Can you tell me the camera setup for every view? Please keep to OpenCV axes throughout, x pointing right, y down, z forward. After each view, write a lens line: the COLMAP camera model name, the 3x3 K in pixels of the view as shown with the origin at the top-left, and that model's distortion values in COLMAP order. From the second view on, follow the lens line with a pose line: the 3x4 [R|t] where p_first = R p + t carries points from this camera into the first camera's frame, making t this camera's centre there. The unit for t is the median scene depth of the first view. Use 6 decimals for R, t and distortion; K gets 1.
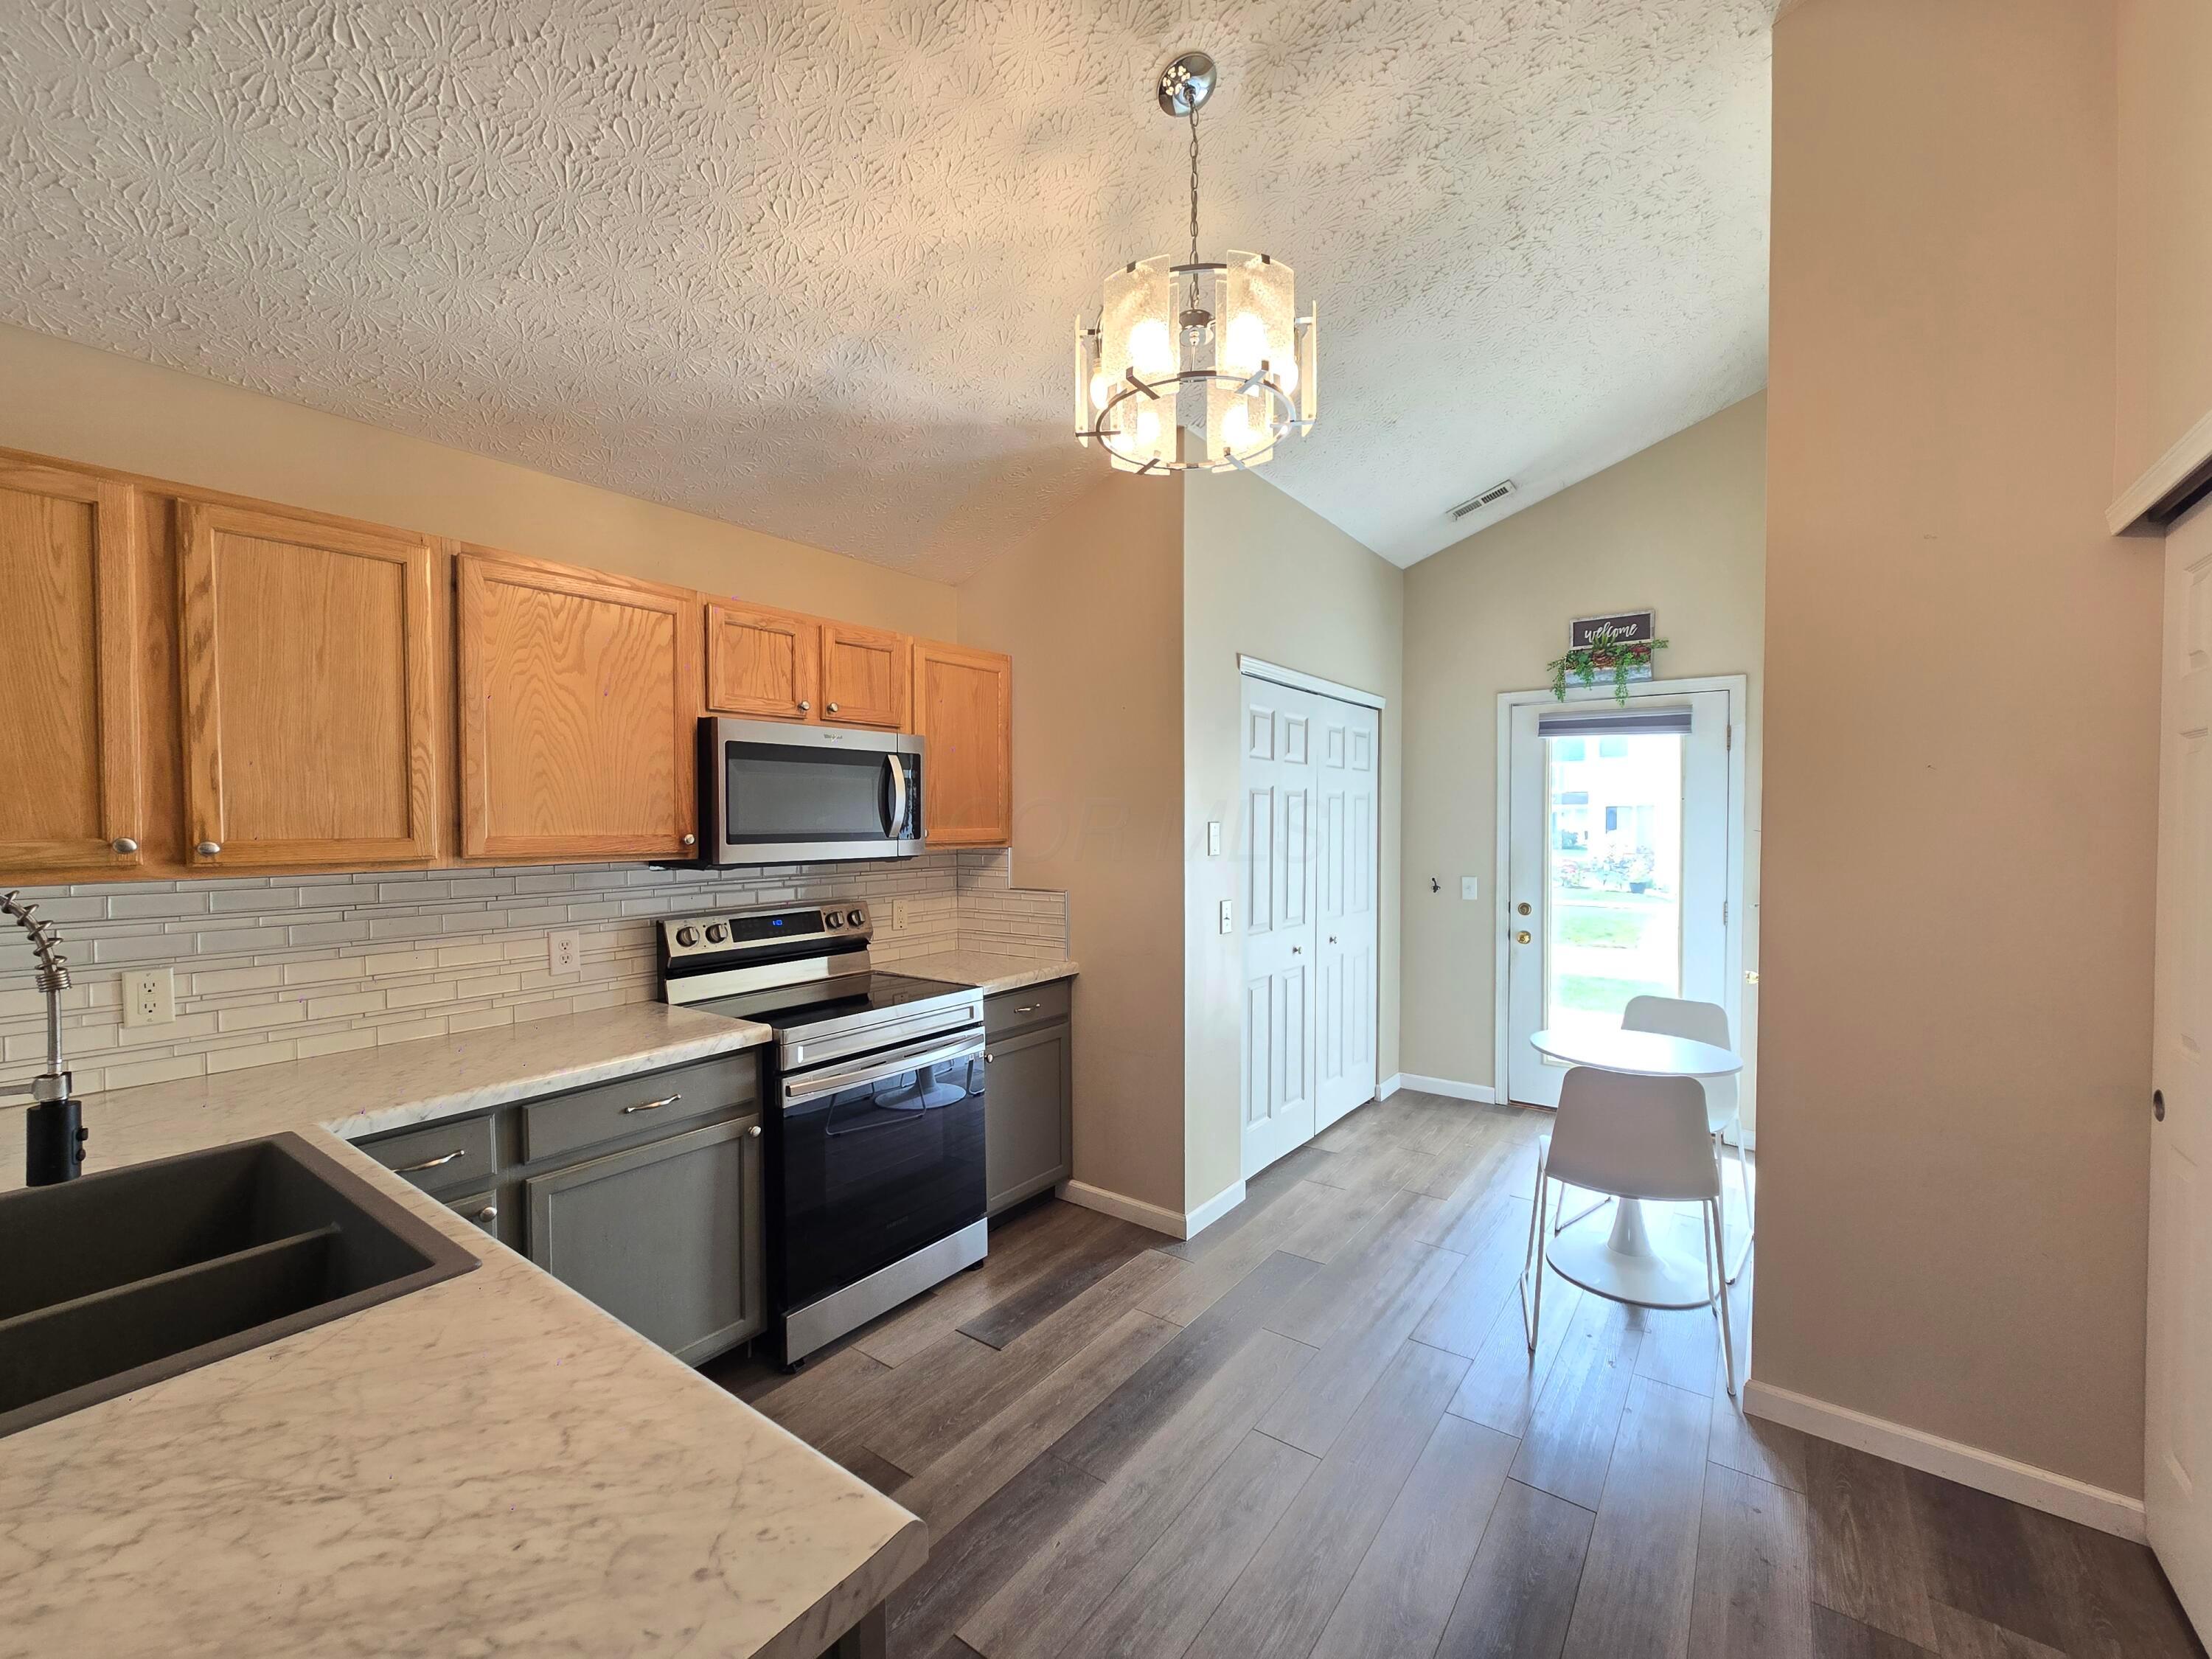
lens RADIAL K [[904.5, 0, 1108.4], [0, 904.5, 841.1], [0, 0, 1]] dist [-0.001103, 0.001037]
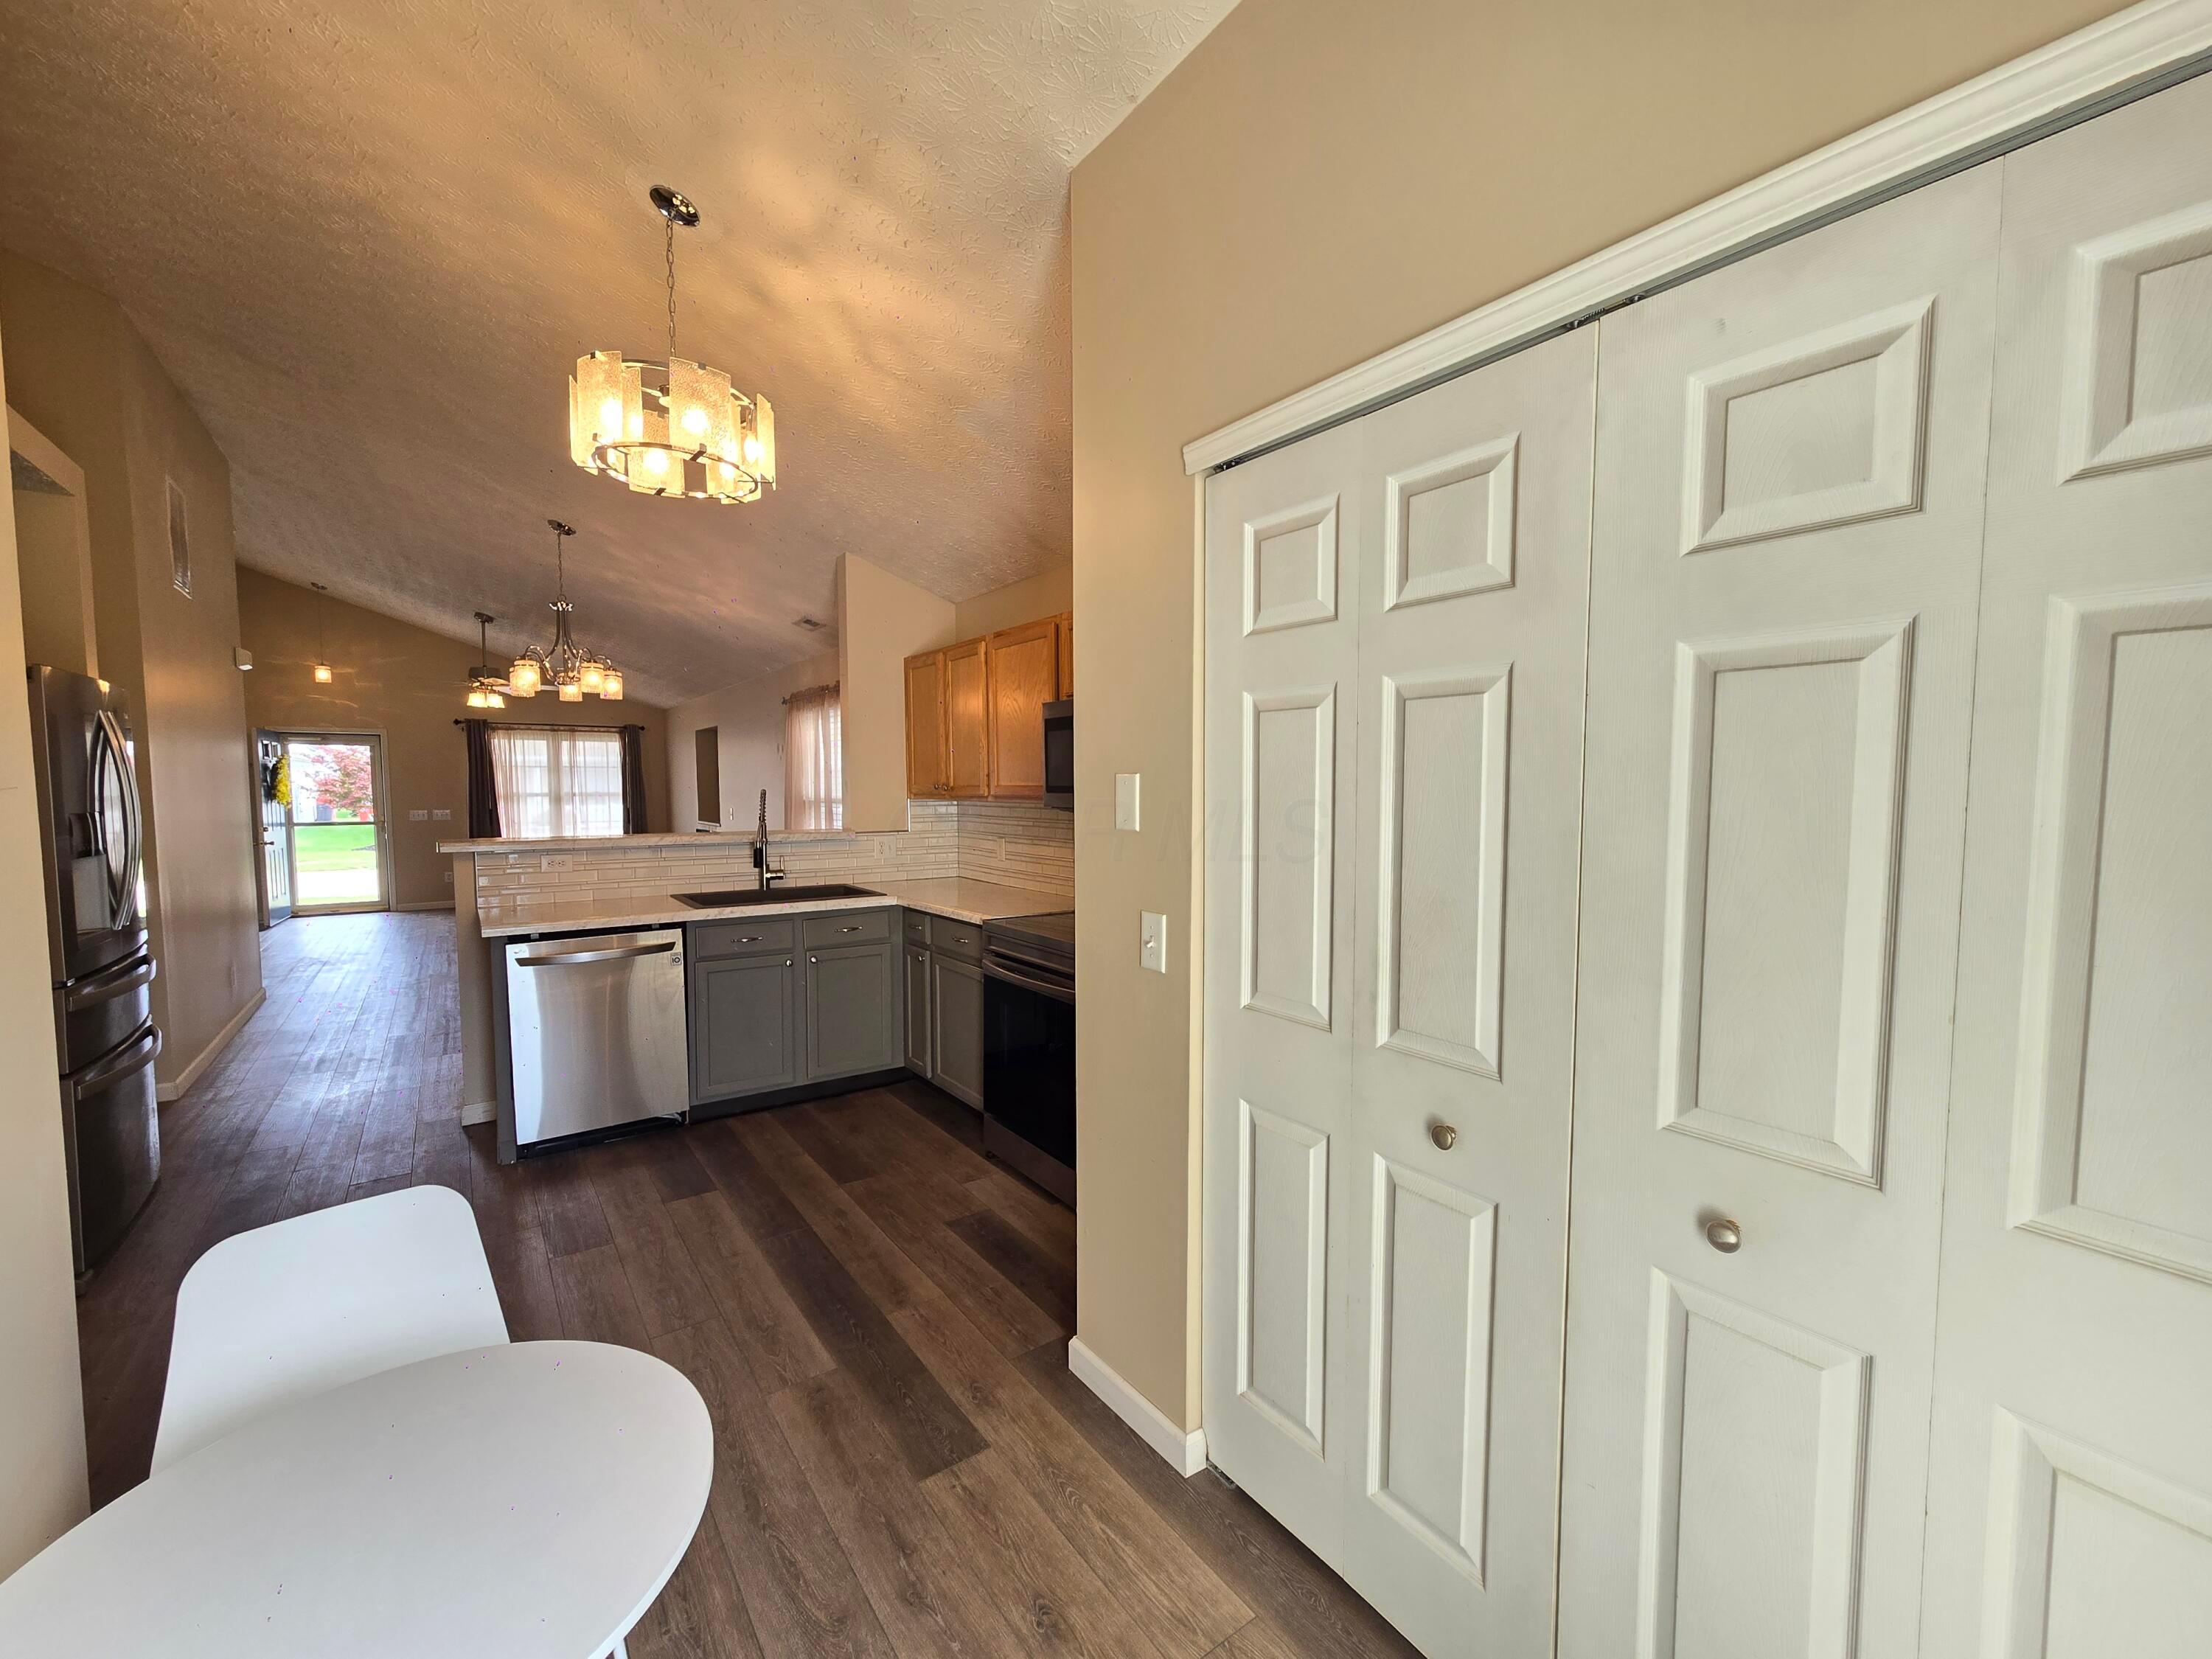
lens RADIAL K [[904.5, 0, 1109.8], [0, 904.5, 844.7], [0, 0, 1]] dist [-0.001103, 0.001037]
pose [[-0.303068, 0.067507, -0.950575, 0.863523], [-0.018287, 0.996892, 0.076627, -0.025217], [0.952793, 0.040606, -0.300892, 1.468539]]
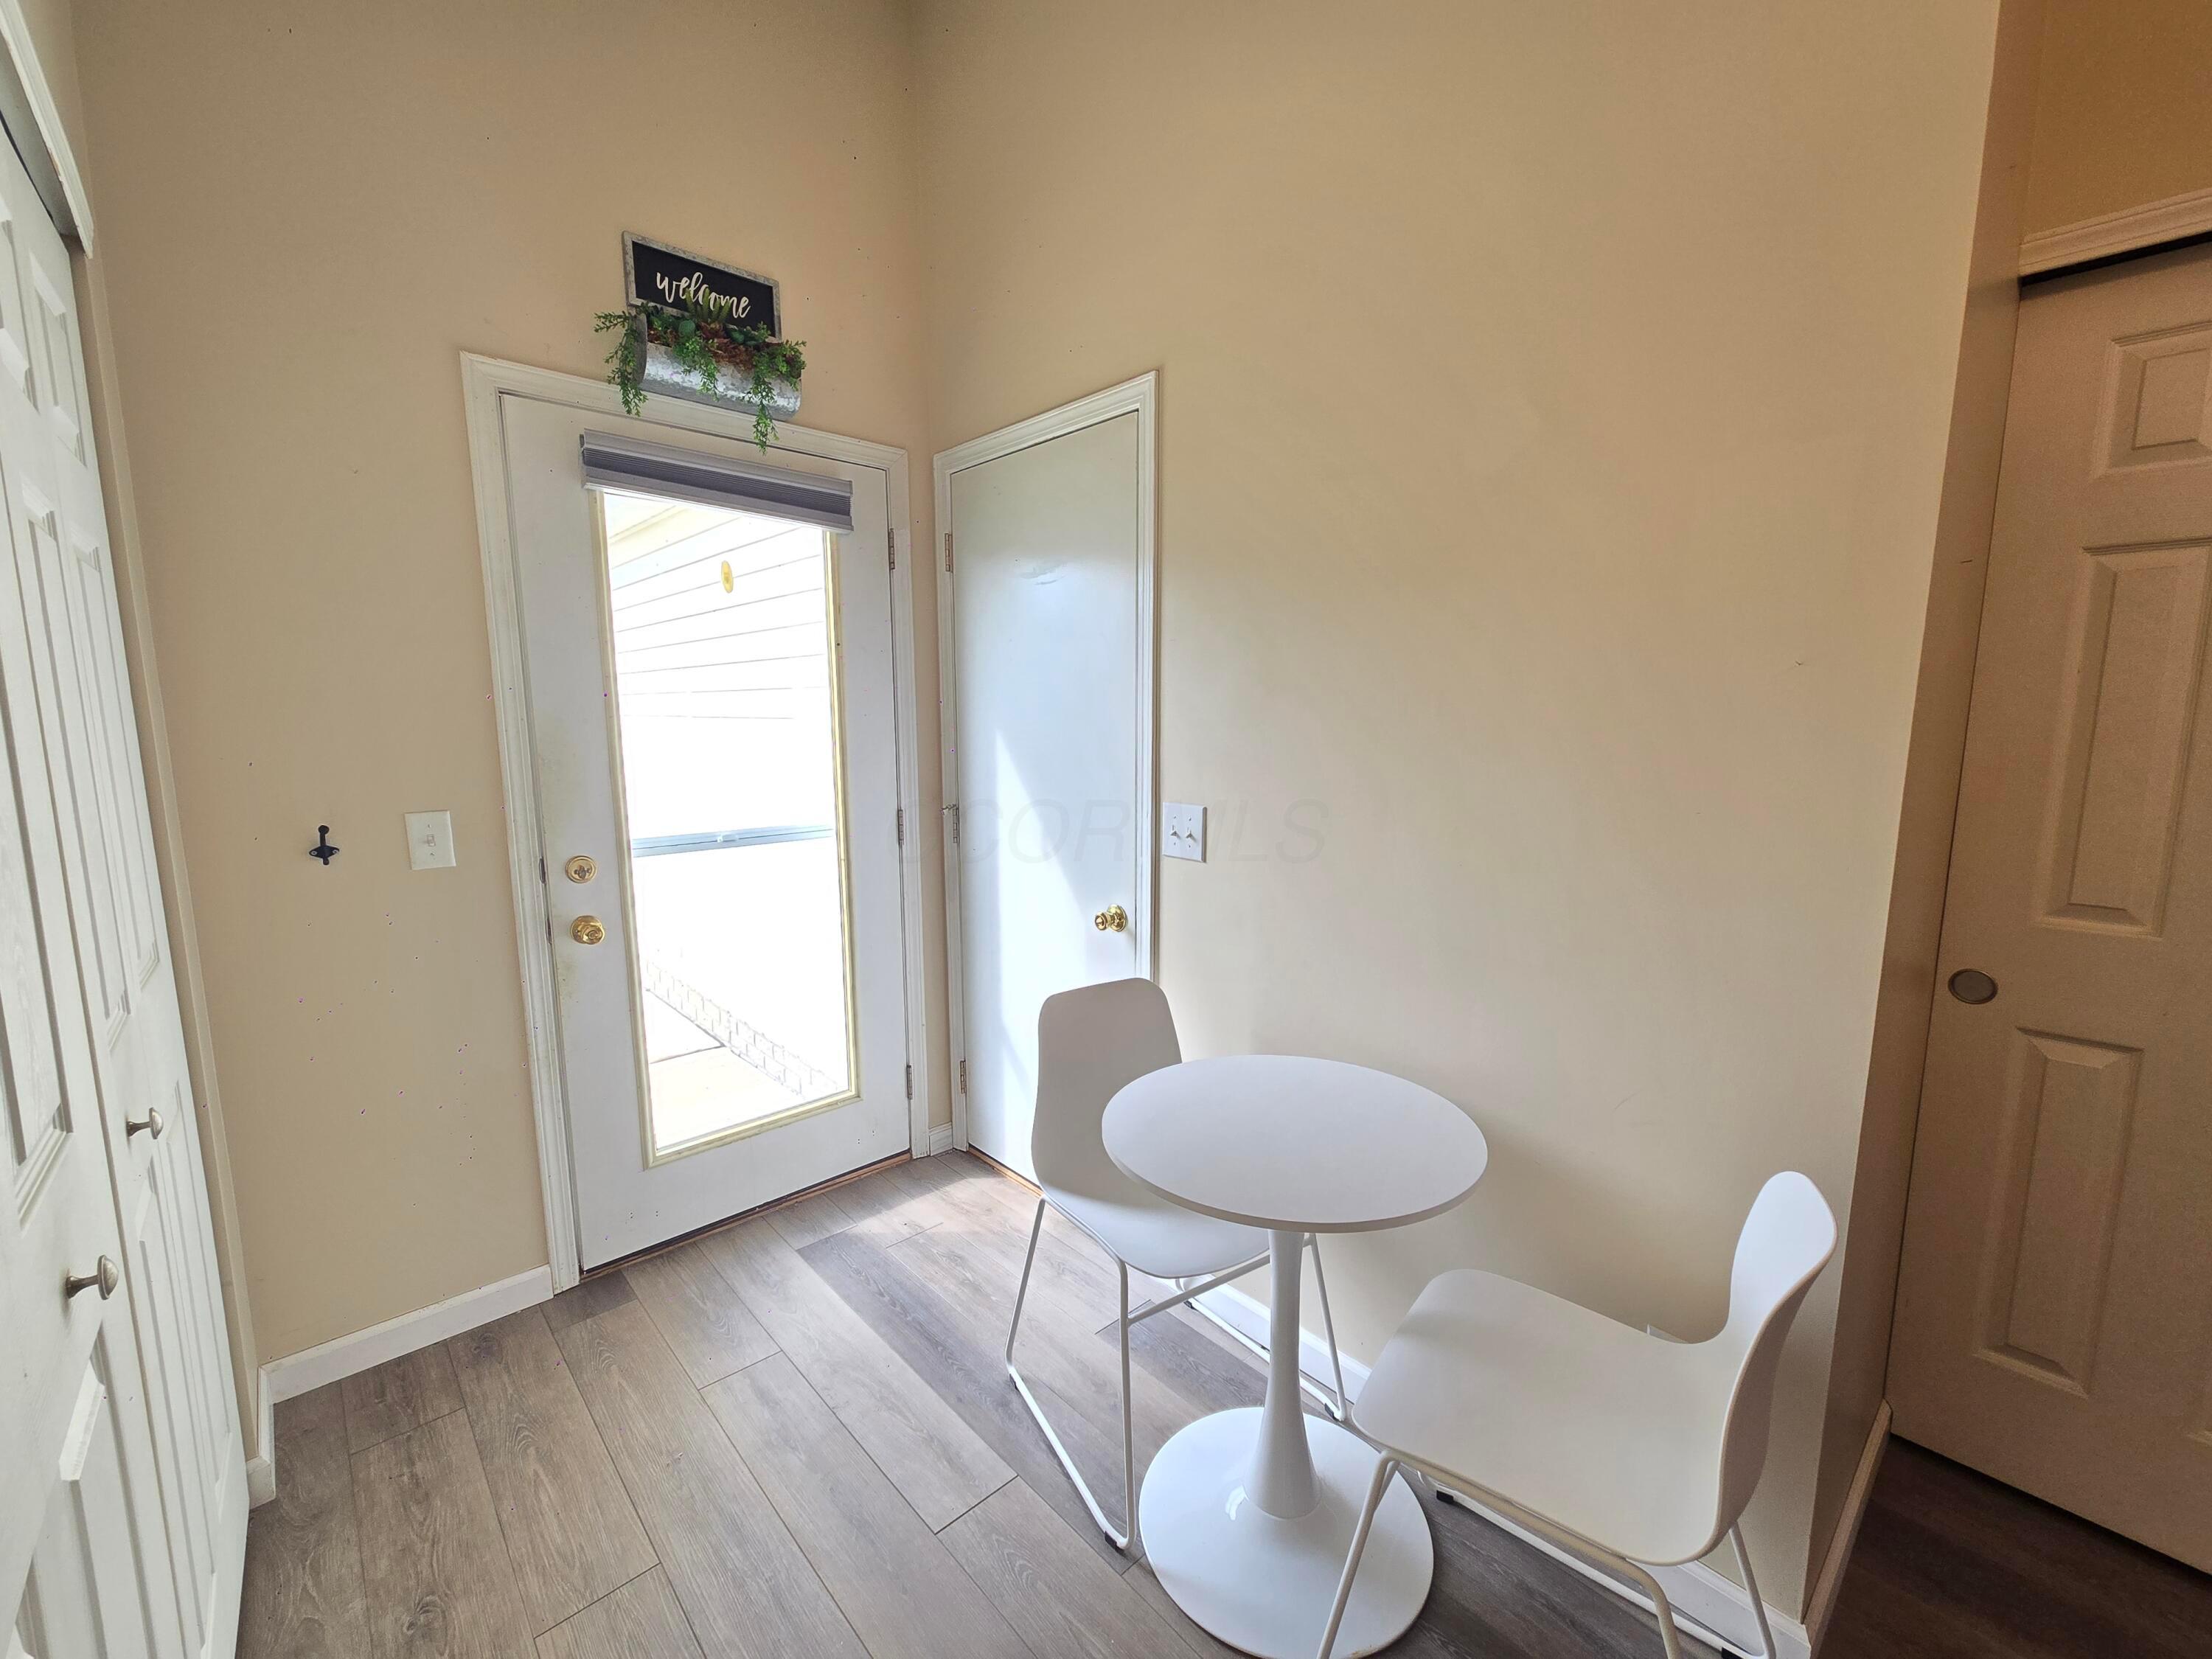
lens RADIAL K [[904.5, 0, 1108.1], [0, 904.5, 842.2], [0, 0, 1]] dist [-0.001103, 0.001037]
pose [[0.187584, -0.136987, 0.972649, 0.113514], [0.023903, 0.990571, 0.134901, 0.010145], [-0.981958, -0.002056, 0.189090, 1.129800]]
